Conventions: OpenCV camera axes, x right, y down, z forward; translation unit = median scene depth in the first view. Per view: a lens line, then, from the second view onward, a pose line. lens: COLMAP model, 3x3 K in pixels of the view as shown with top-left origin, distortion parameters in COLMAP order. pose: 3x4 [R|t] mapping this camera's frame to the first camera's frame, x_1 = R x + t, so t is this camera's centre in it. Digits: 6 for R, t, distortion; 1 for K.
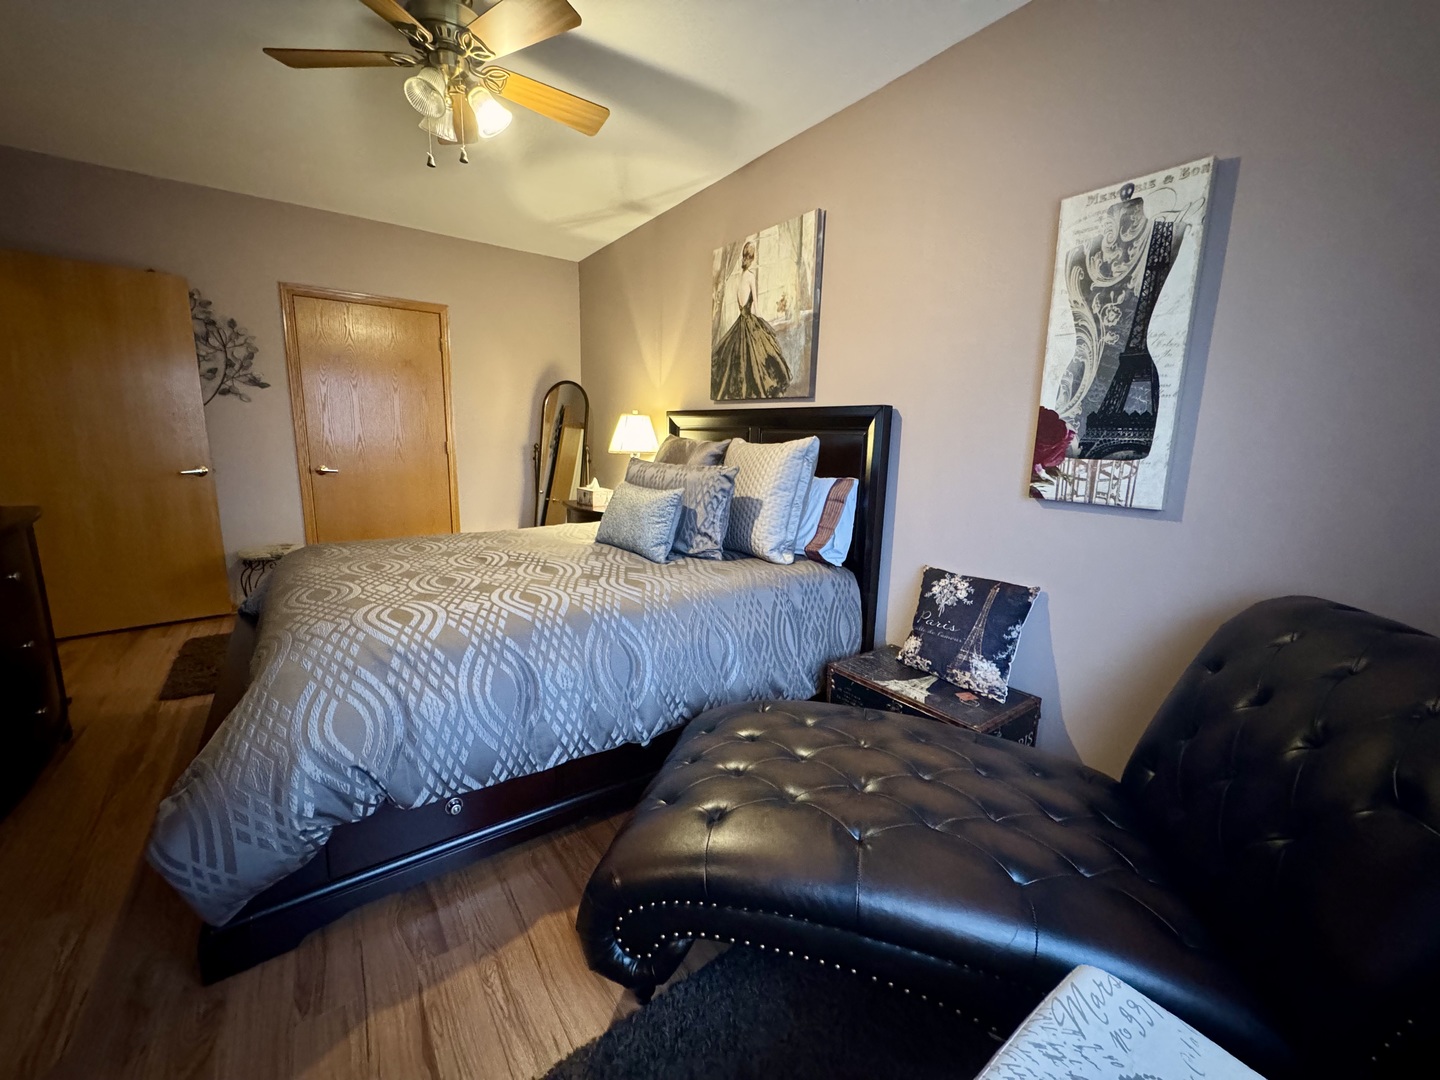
lens RADIAL K [[574.9, 0, 721.3], [0, 574.9, 540.6], [0, 0, 1]] dist [-0.002673, -0.000245]
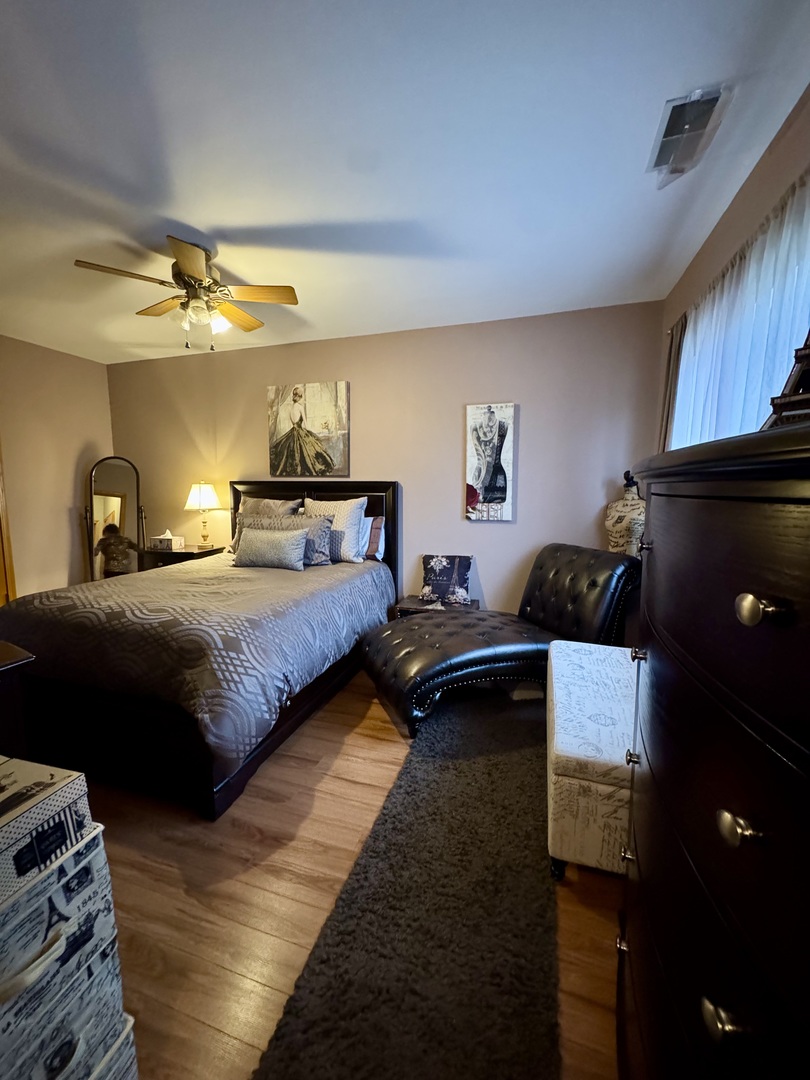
lens RADIAL K [[431.2, 0, 412.4], [0, 431.2, 540.0], [0, 0, 1]] dist [-0.002673, -0.000245]
pose [[0.794692, -0.095344, 0.599478, -0.614354], [0.126929, 0.991856, -0.010512, 0.001845], [-0.593594, 0.084445, 0.800322, -0.272172]]
